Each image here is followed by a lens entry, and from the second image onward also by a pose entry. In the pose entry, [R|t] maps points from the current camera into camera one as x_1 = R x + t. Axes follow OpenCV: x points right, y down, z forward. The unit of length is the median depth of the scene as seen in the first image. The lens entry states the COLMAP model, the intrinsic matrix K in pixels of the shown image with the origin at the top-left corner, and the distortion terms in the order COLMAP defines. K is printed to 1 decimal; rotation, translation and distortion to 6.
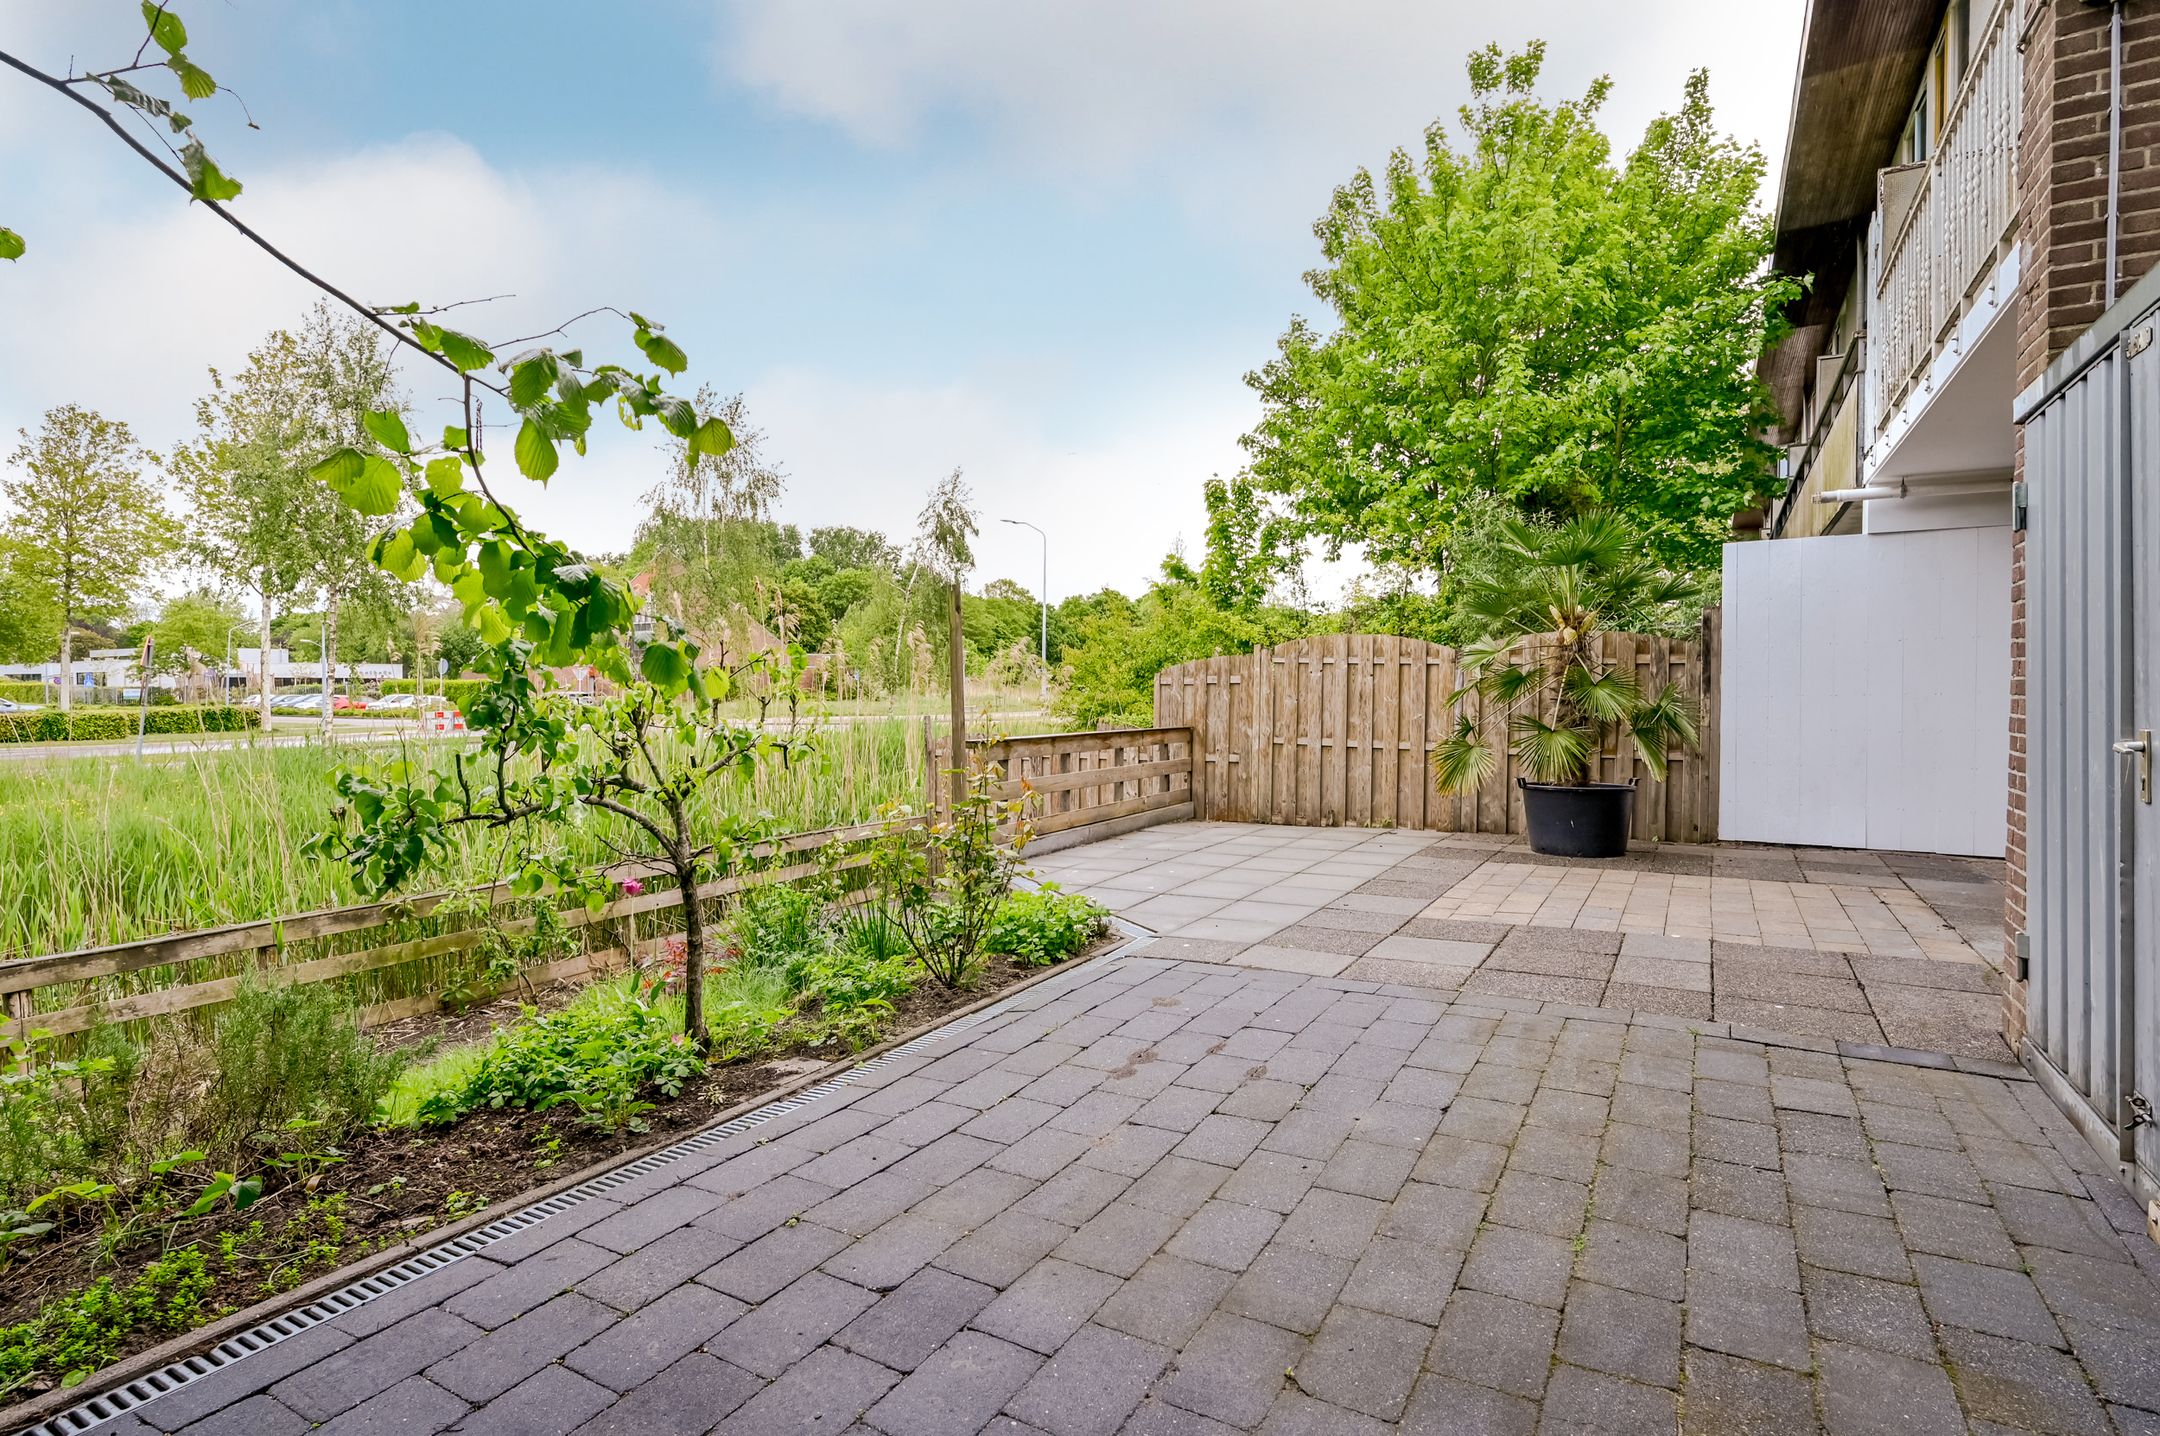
lens RADIAL K [[1080.0, 0, 1083.8], [0, 1080.0, 687.0], [0, 0, 1]] dist [0.001918, 0.000801]
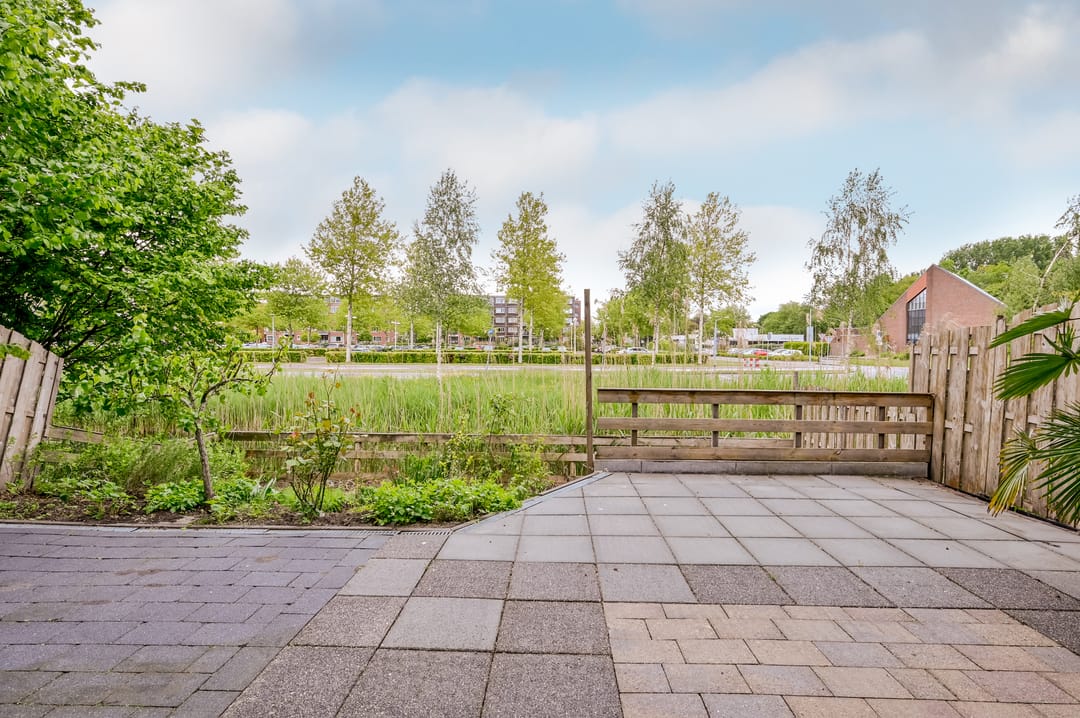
lens RADIAL K [[540.0, 0, 541.9], [0, 540.0, 343.5], [0, 0, 1]] dist [0.001918, 0.000801]
pose [[0.469390, 0.003060, -0.882986, 0.400058], [-0.005263, 0.999986, 0.000667, -0.011947], [0.882975, 0.004334, 0.469399, 0.405609]]
